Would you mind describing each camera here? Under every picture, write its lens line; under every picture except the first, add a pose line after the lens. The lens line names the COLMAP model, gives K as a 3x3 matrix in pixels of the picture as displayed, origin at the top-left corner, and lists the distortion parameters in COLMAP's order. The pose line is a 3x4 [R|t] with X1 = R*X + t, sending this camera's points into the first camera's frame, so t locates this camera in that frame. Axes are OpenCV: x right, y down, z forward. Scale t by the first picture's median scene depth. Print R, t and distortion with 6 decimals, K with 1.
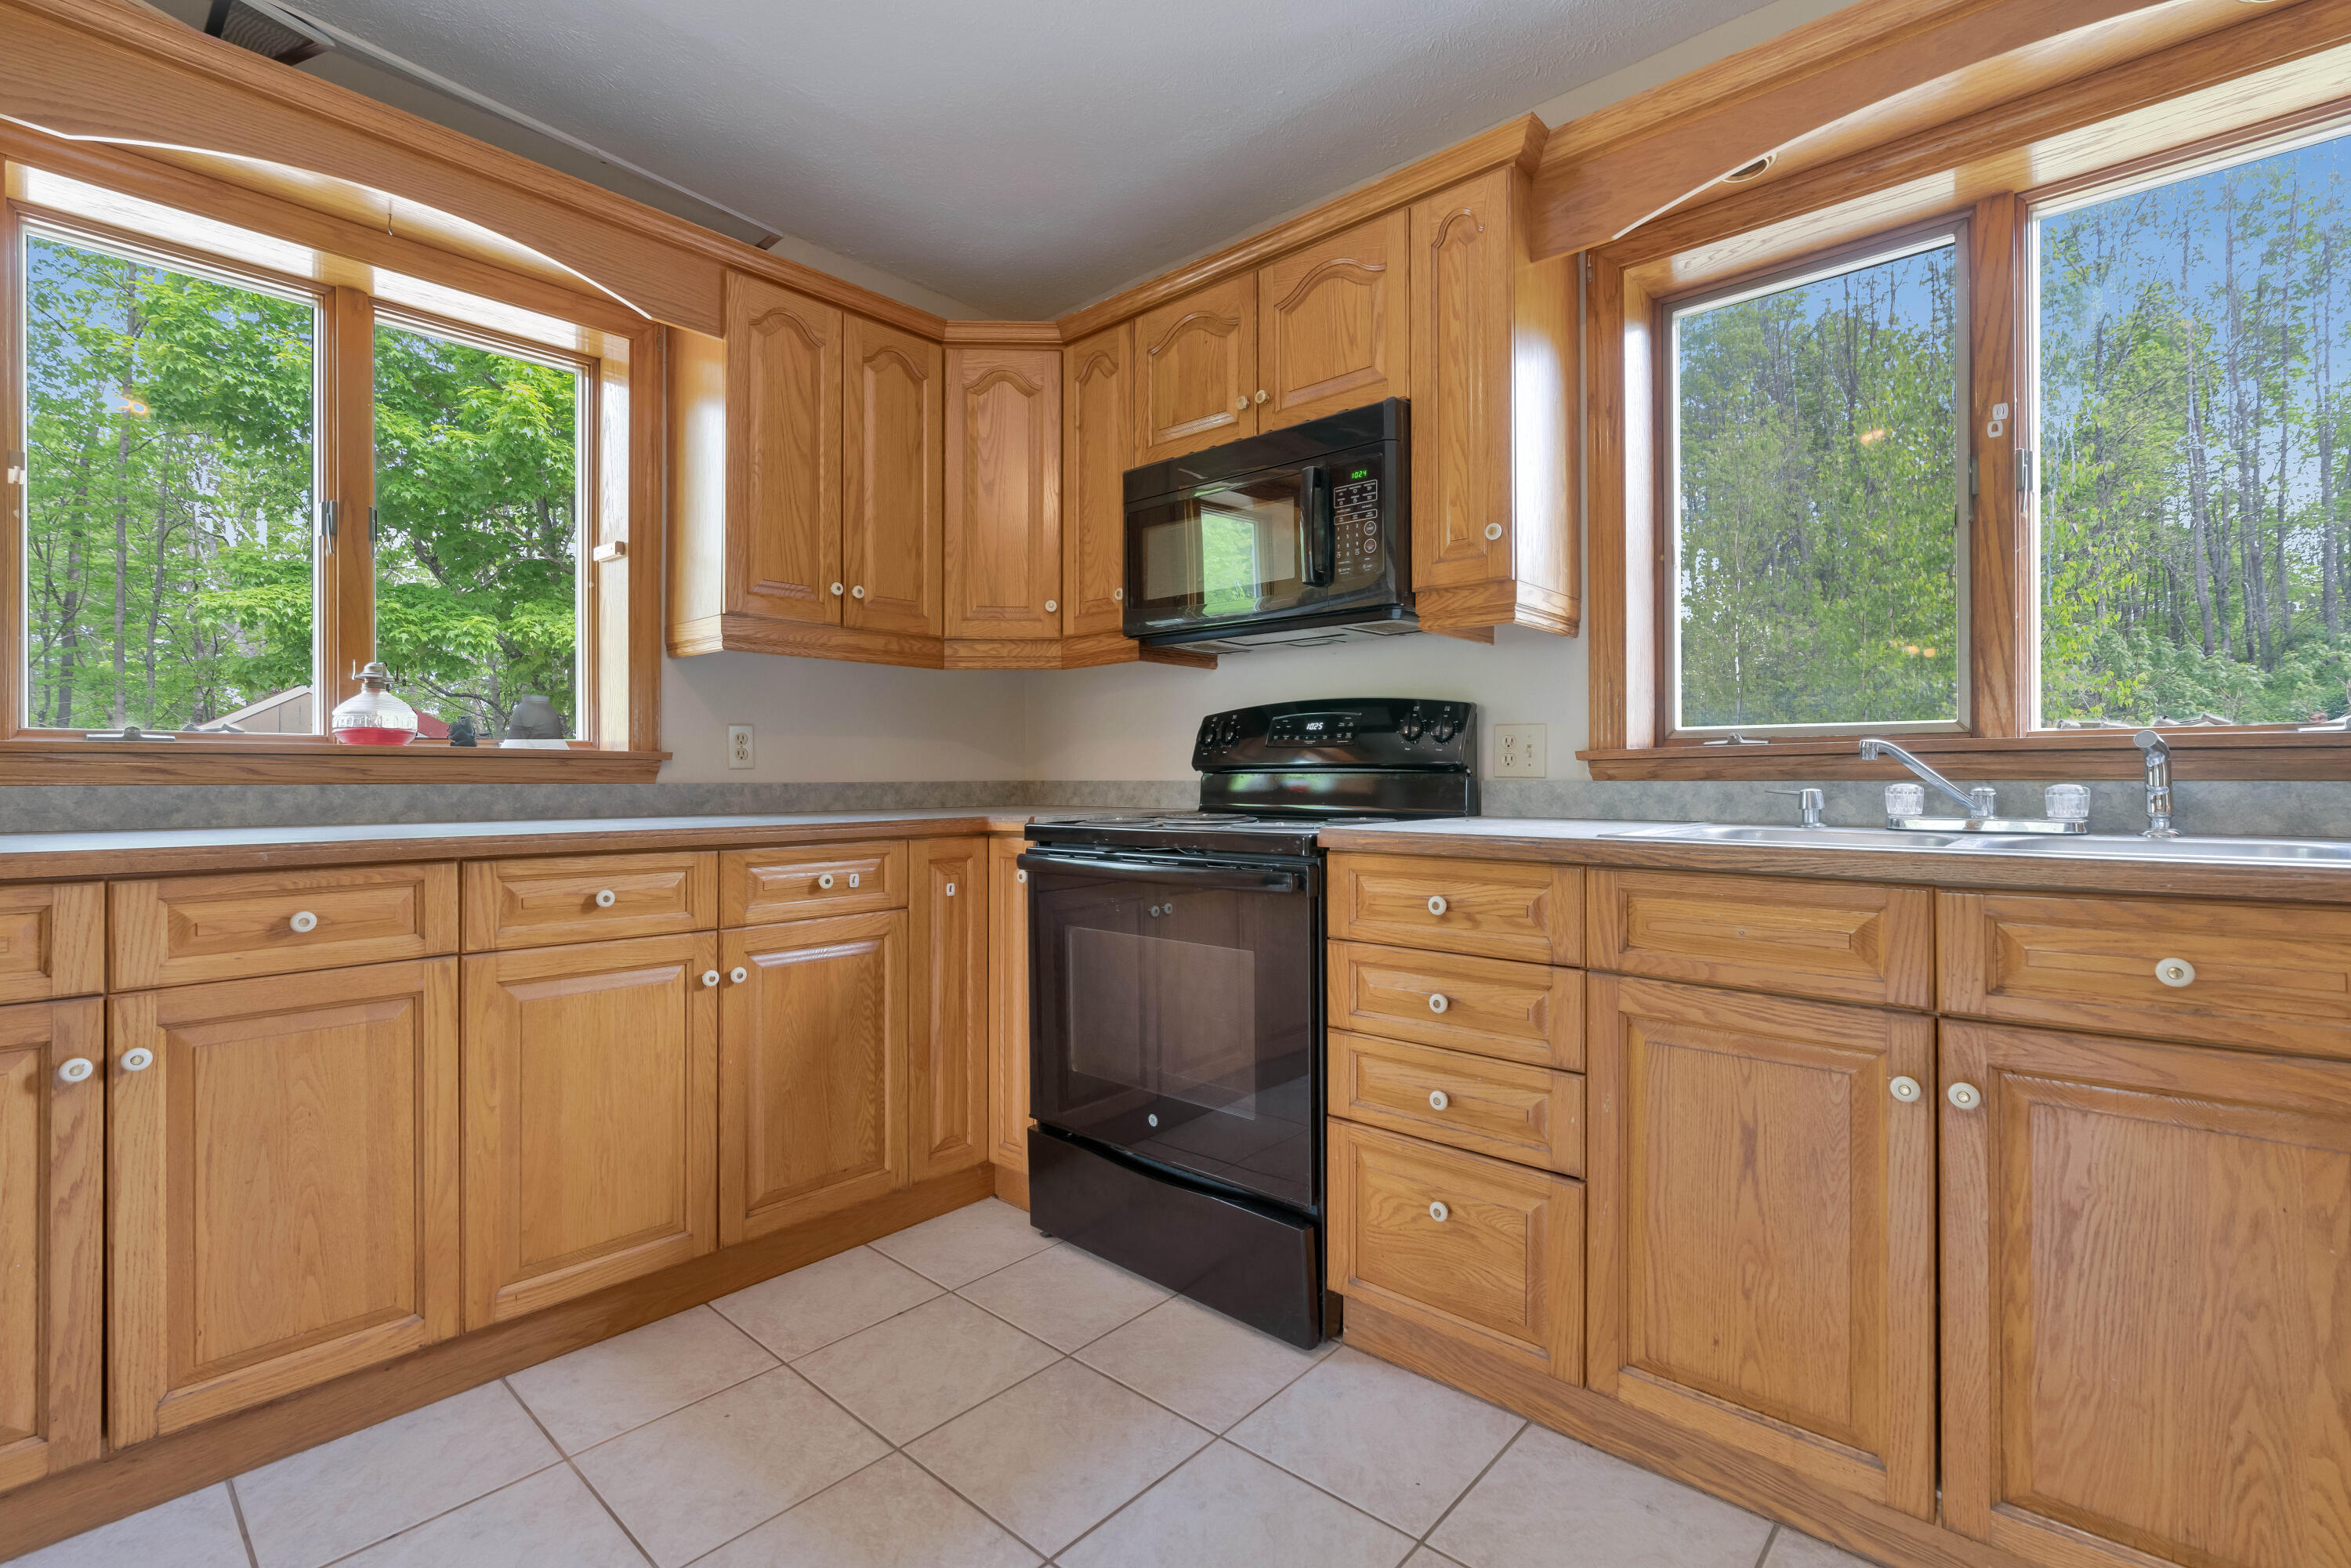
lens RADIAL K [[1061.0, 0, 1175.0], [0, 1061.0, 770.3], [0, 0, 1]] dist [-0.012466, 0.005228]
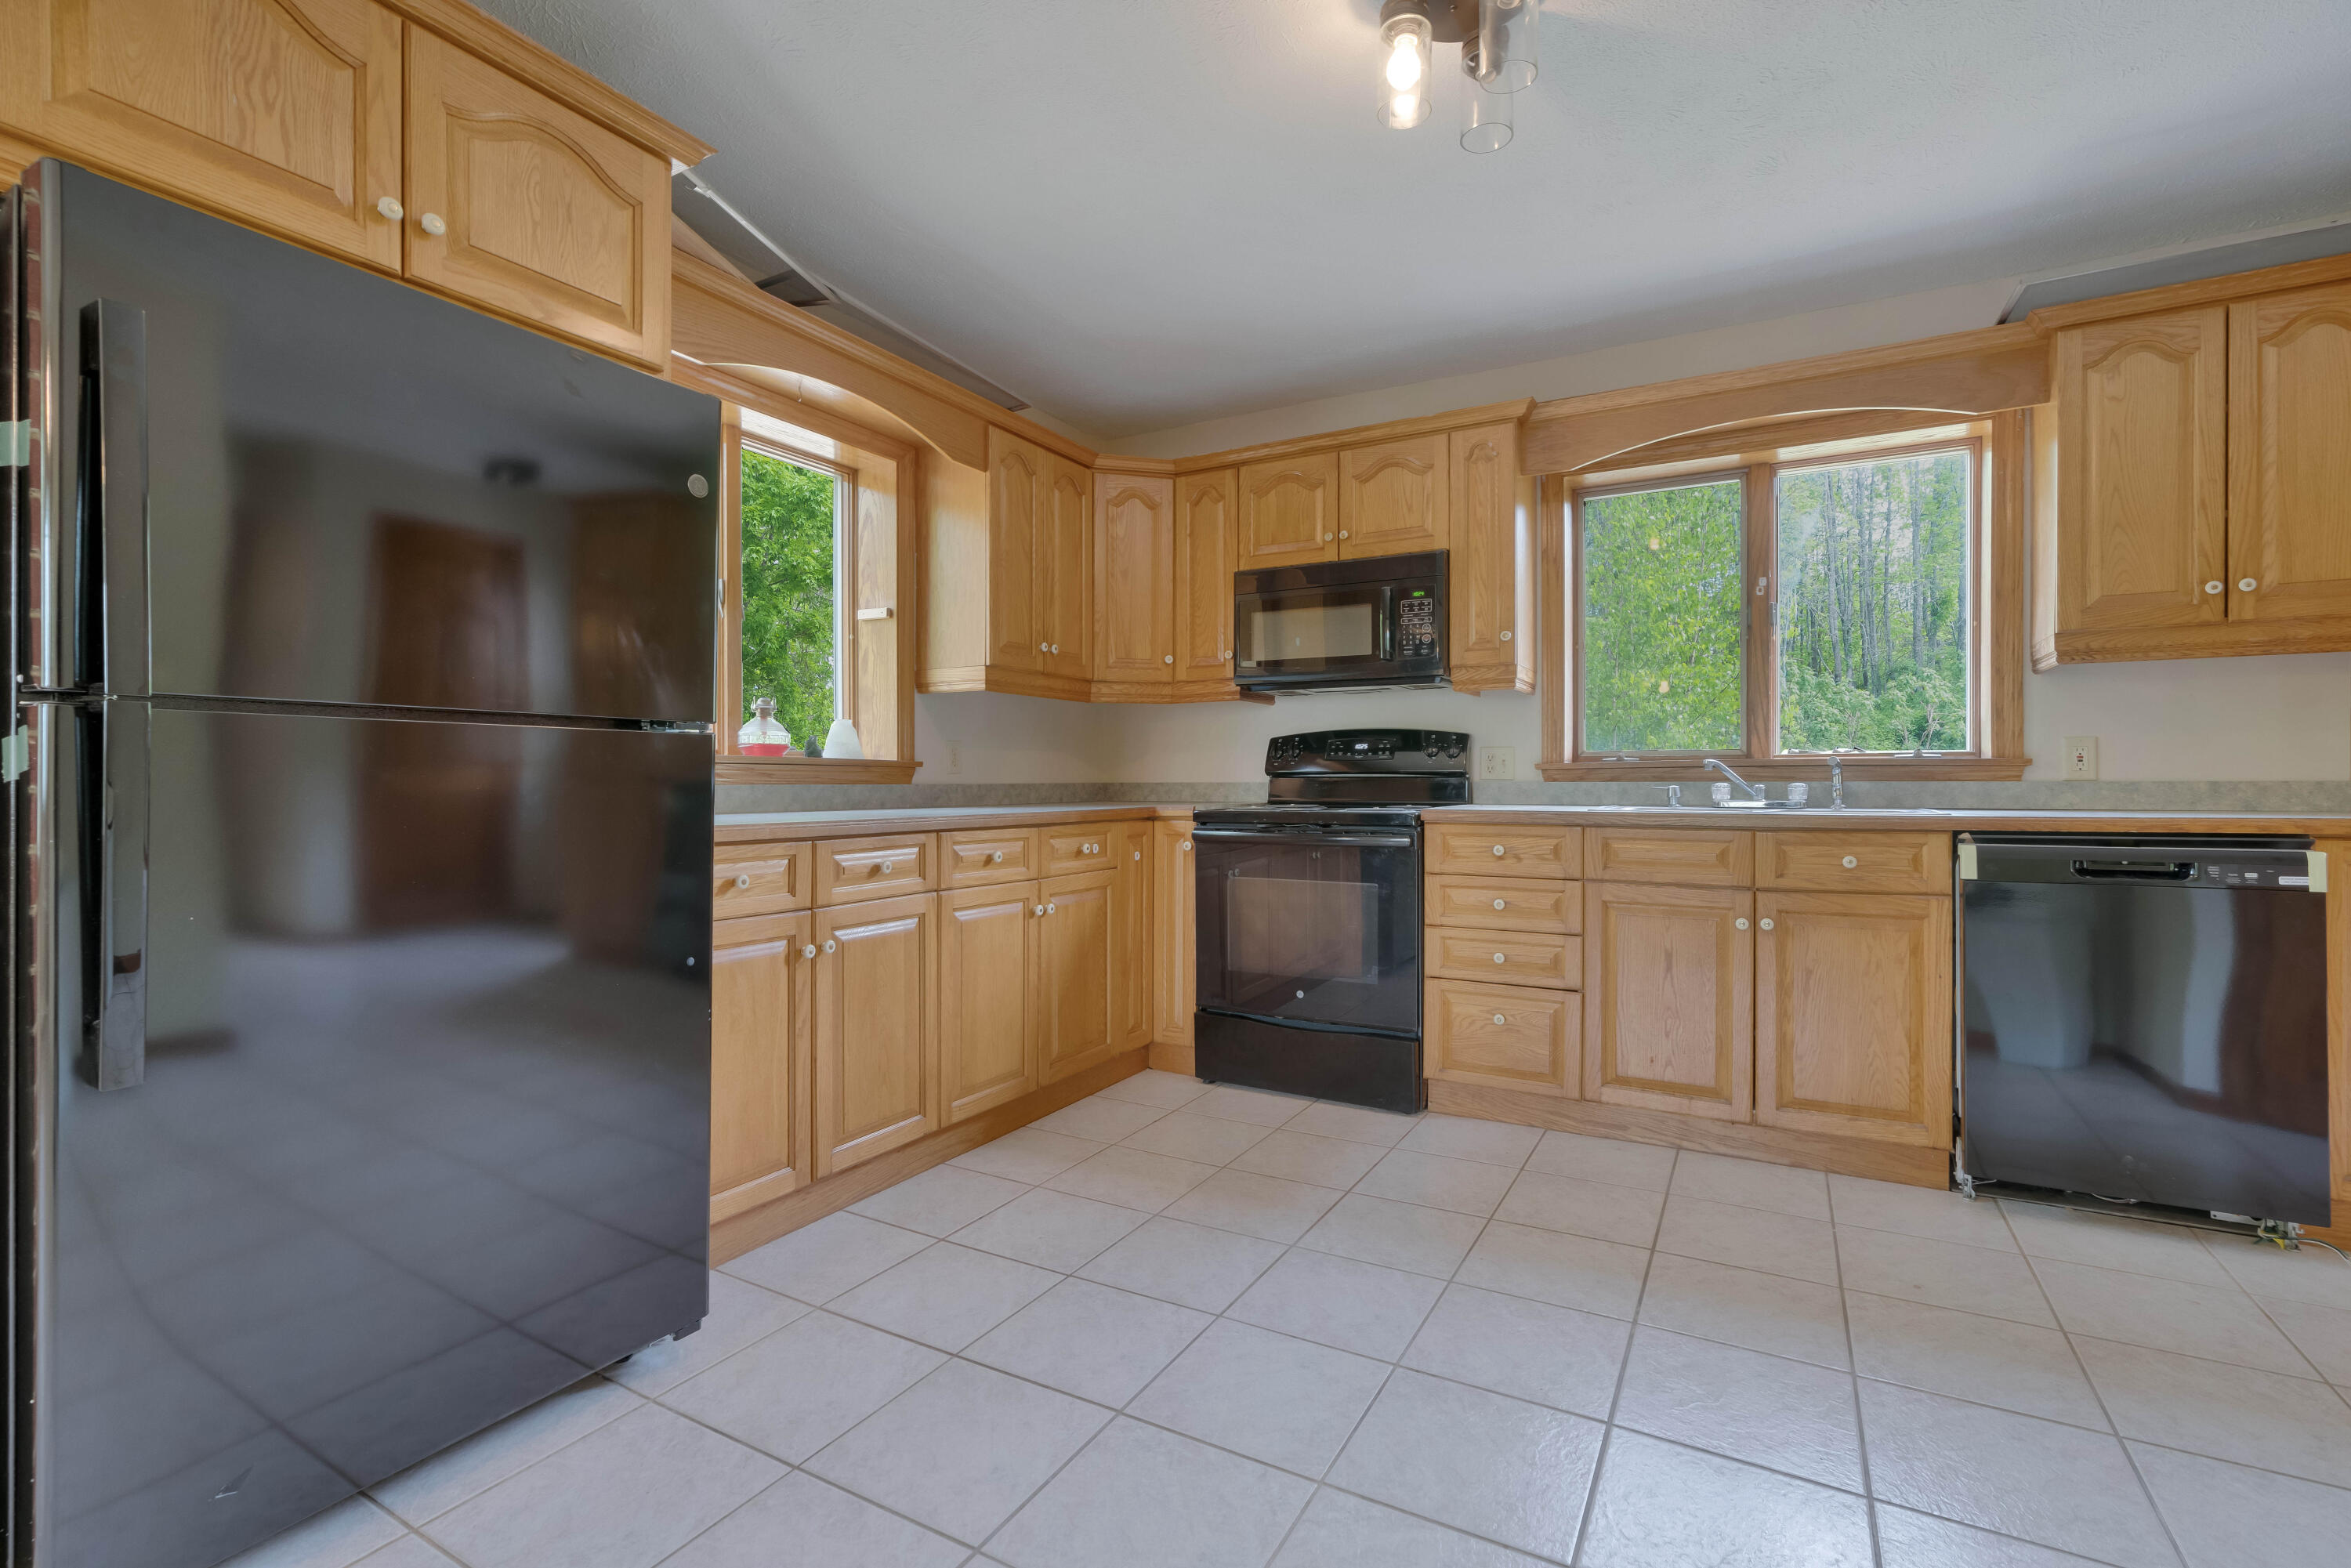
lens RADIAL K [[1061.0, 0, 1182.6], [0, 1061.0, 784.2], [0, 0, 1]] dist [-0.012466, 0.005228]
pose [[0.975213, -0.000327, 0.221268, -0.573791], [-0.001658, 0.999960, 0.008784, -0.000195], [-0.221262, -0.008933, 0.975173, -0.542339]]
